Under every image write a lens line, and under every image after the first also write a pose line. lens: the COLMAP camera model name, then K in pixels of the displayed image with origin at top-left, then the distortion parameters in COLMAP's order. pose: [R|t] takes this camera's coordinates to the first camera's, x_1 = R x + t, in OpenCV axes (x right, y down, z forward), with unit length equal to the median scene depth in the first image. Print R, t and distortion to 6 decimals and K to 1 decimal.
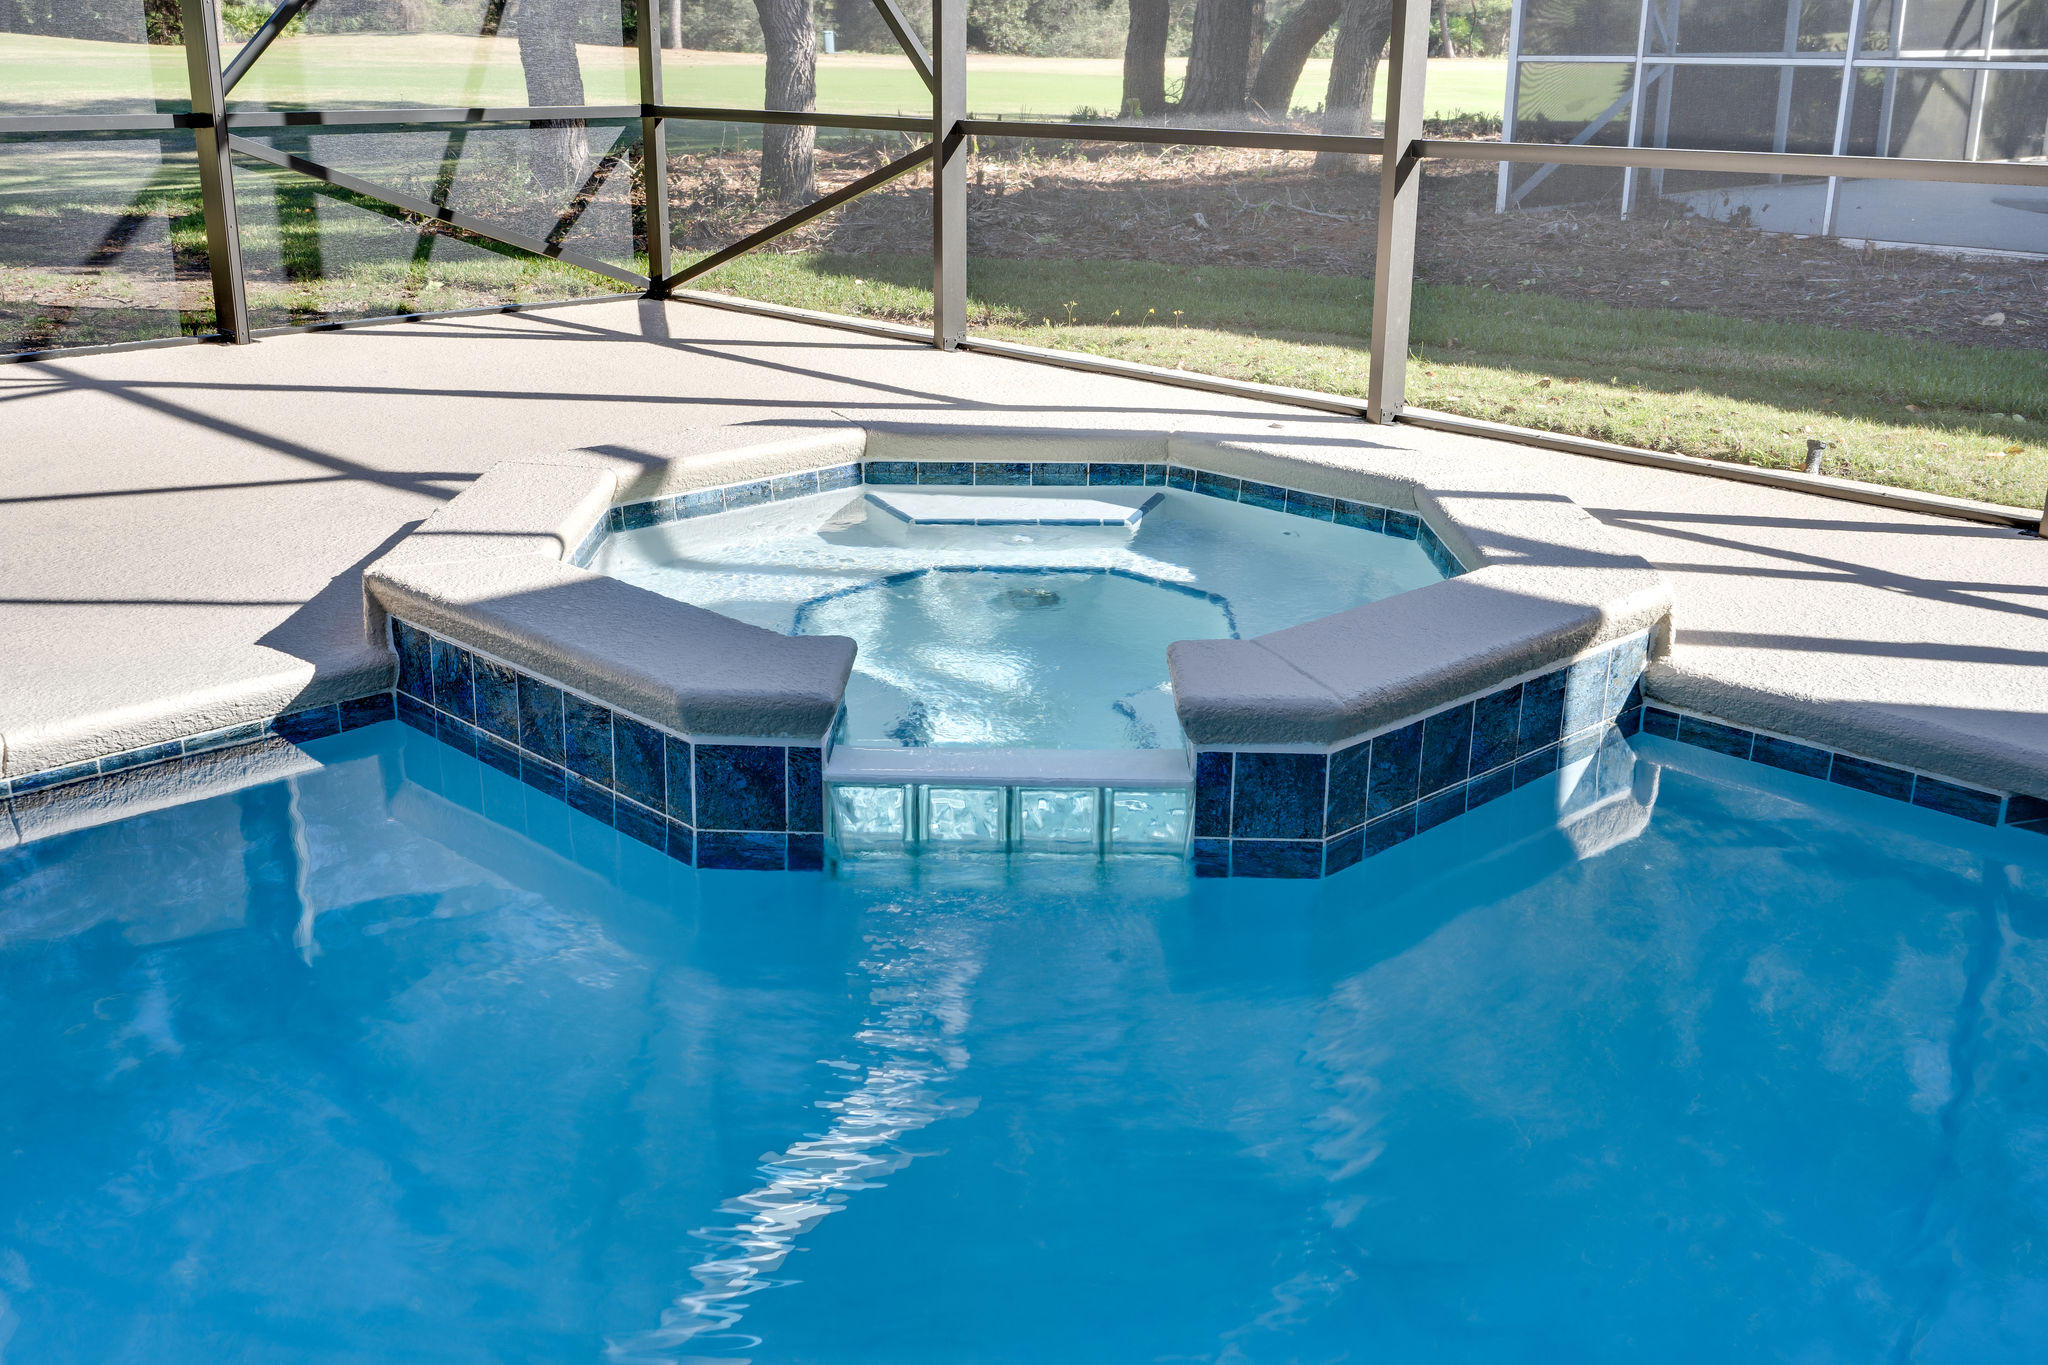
lens RADIAL K [[2020.3, 0, 1019.3], [0, 2020.3, 684.6], [0, 0, 1]] dist [0.010040, 0.010530]
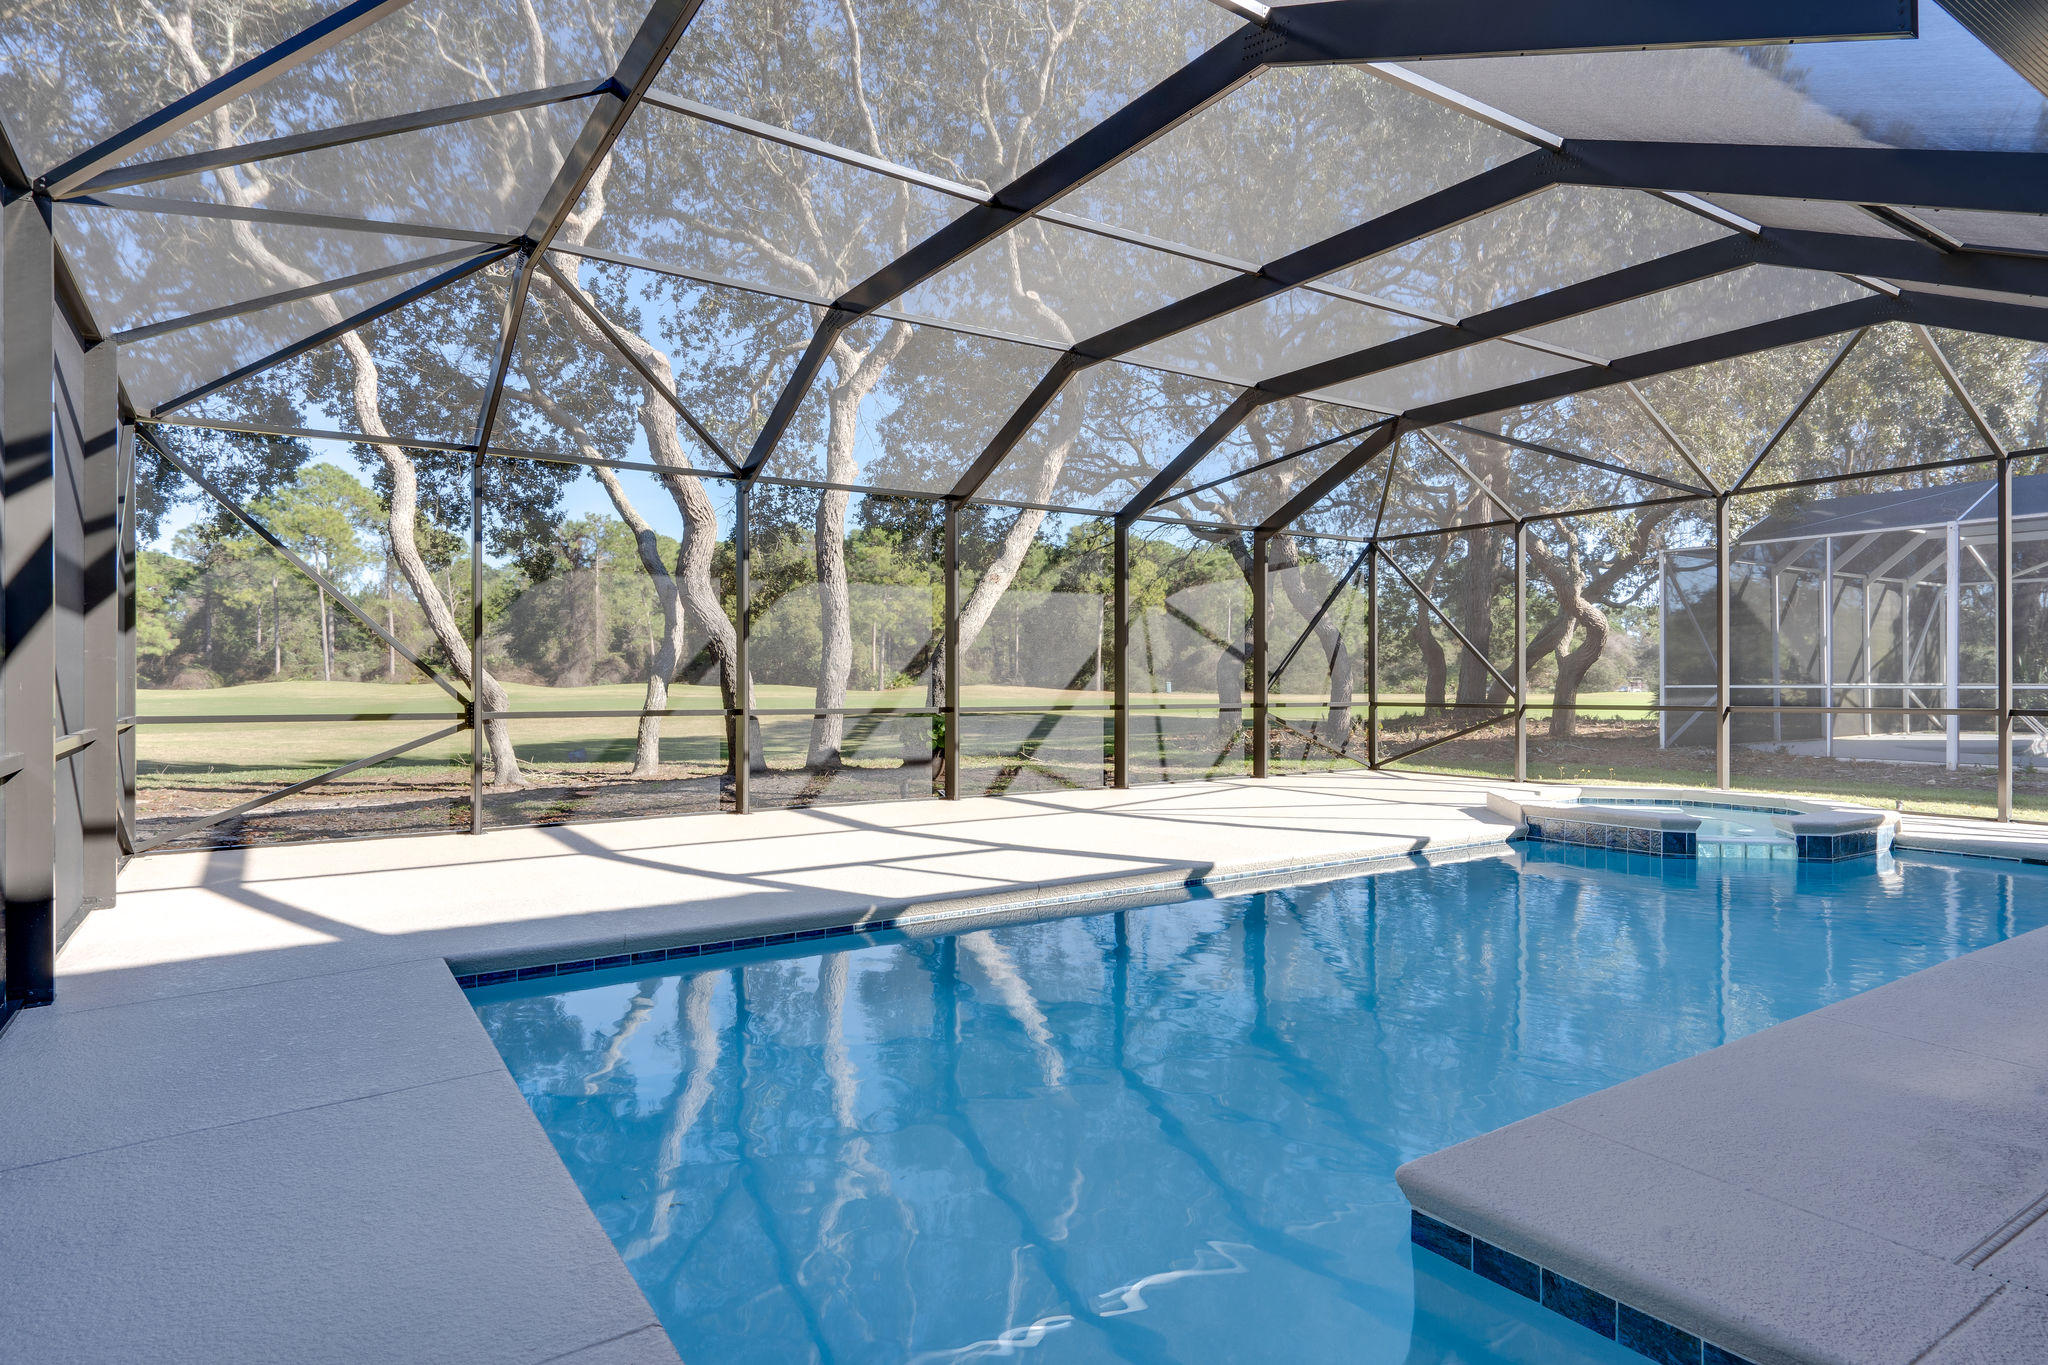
lens RADIAL K [[1128.5, 0, 1017.2], [0, 1128.5, 686.6], [0, 0, 1]] dist [0.003388, 0.001419]
pose [[0.983746, -0.007165, -0.179421, -0.477117], [-0.047790, 0.952718, -0.300075, 0.230040], [0.173087, 0.303772, 0.936890, -0.688959]]
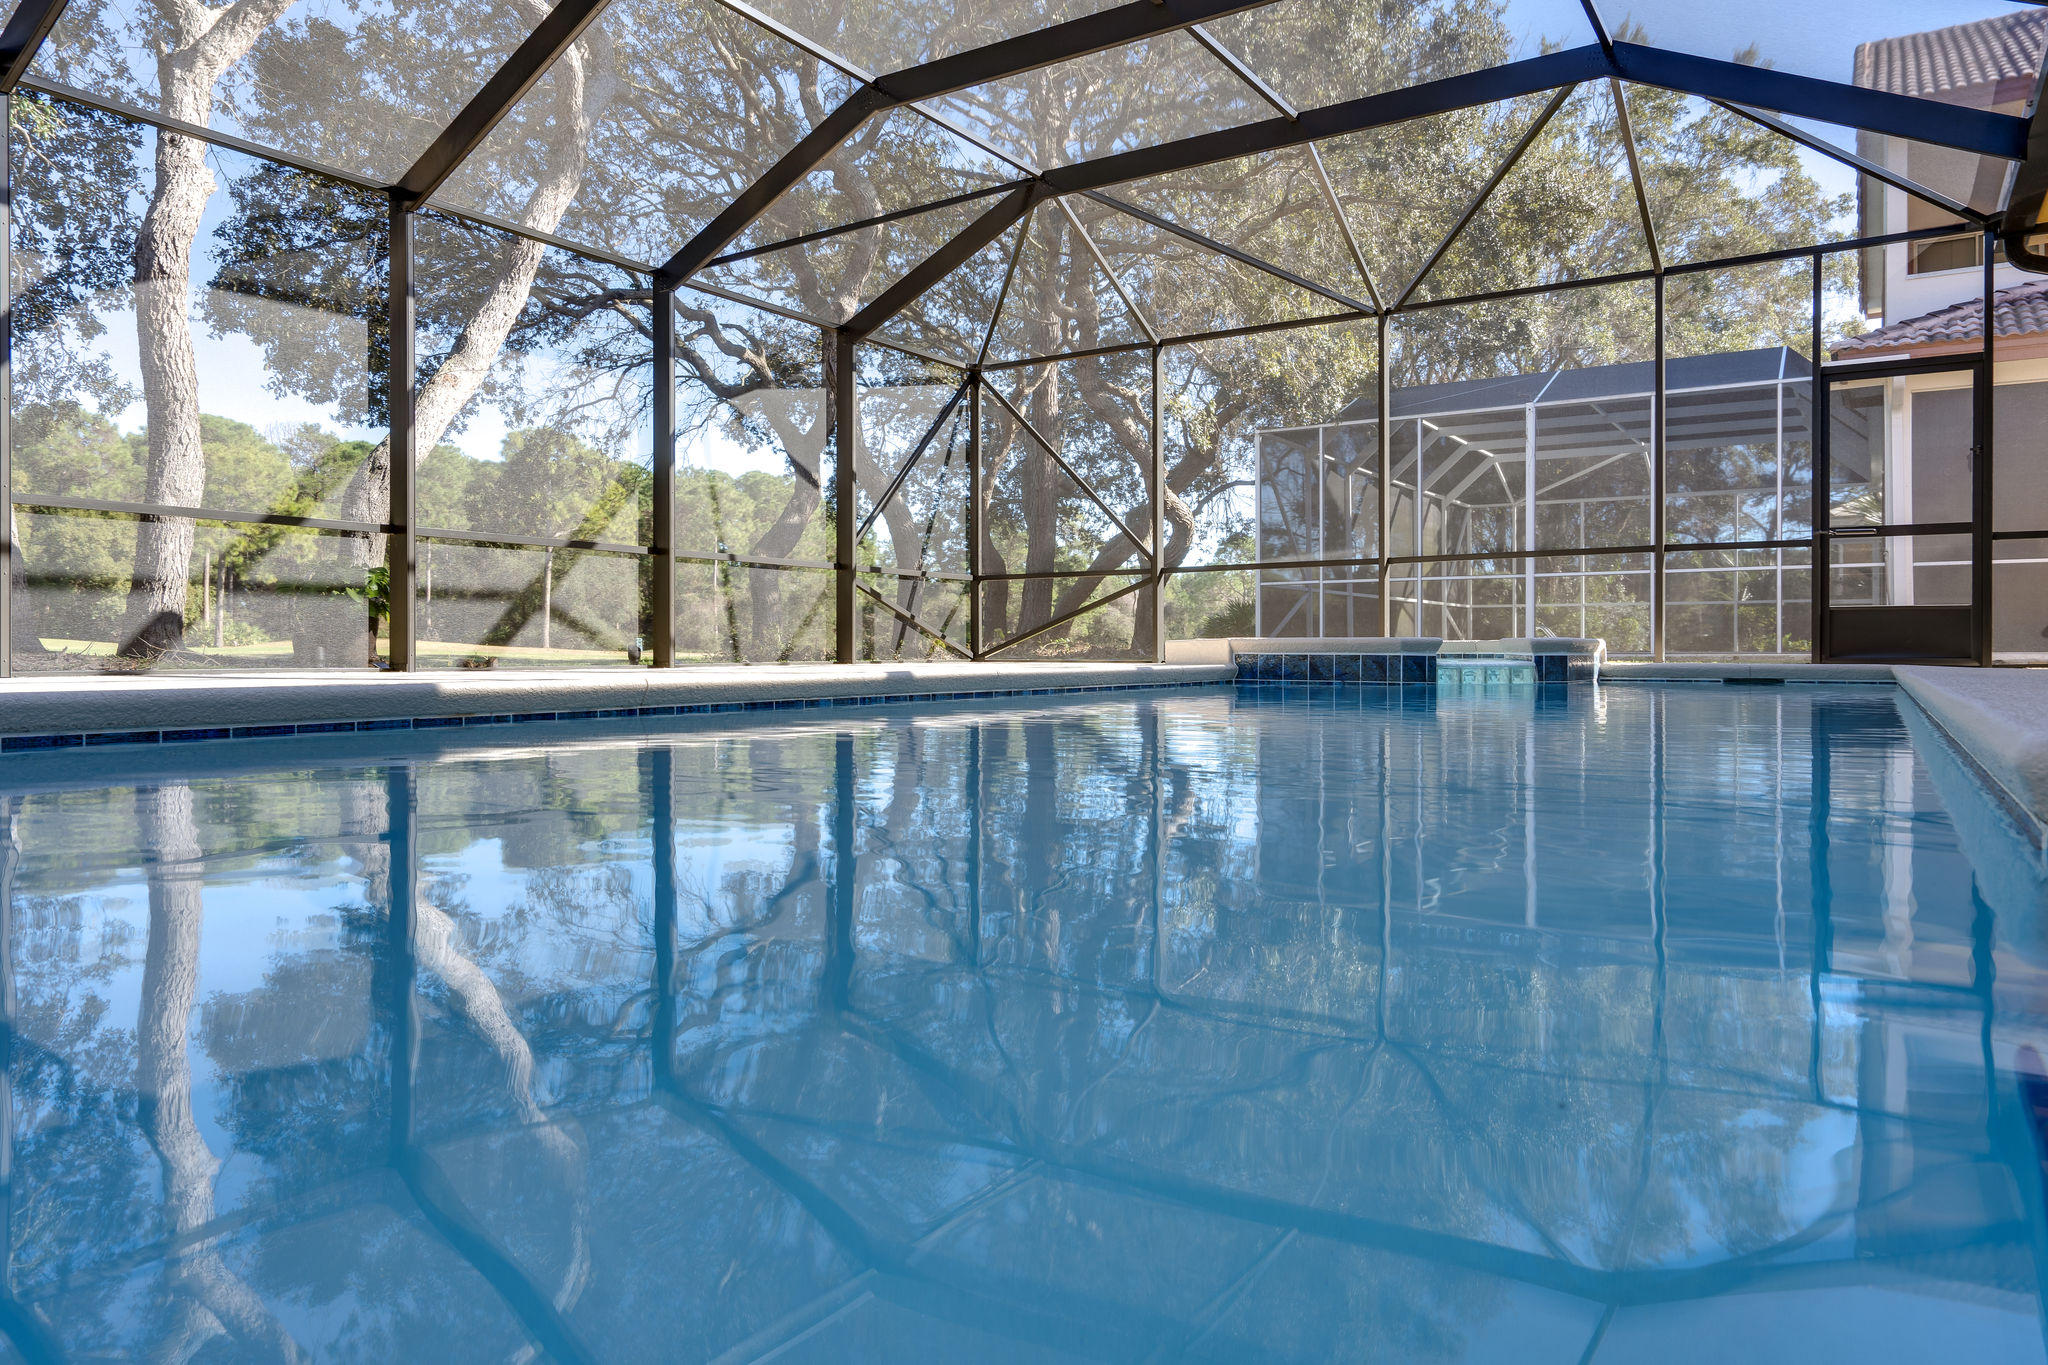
lens RADIAL K [[1341.2, 0, 1028.6], [0, 1341.2, 665.1], [0, 0, 1]] dist [0.059074, -0.068913]
pose [[0.971256, -0.008675, 0.237881, -0.590963], [0.078406, 0.955228, -0.285291, 0.289112], [-0.224756, 0.295742, 0.928451, -0.434332]]
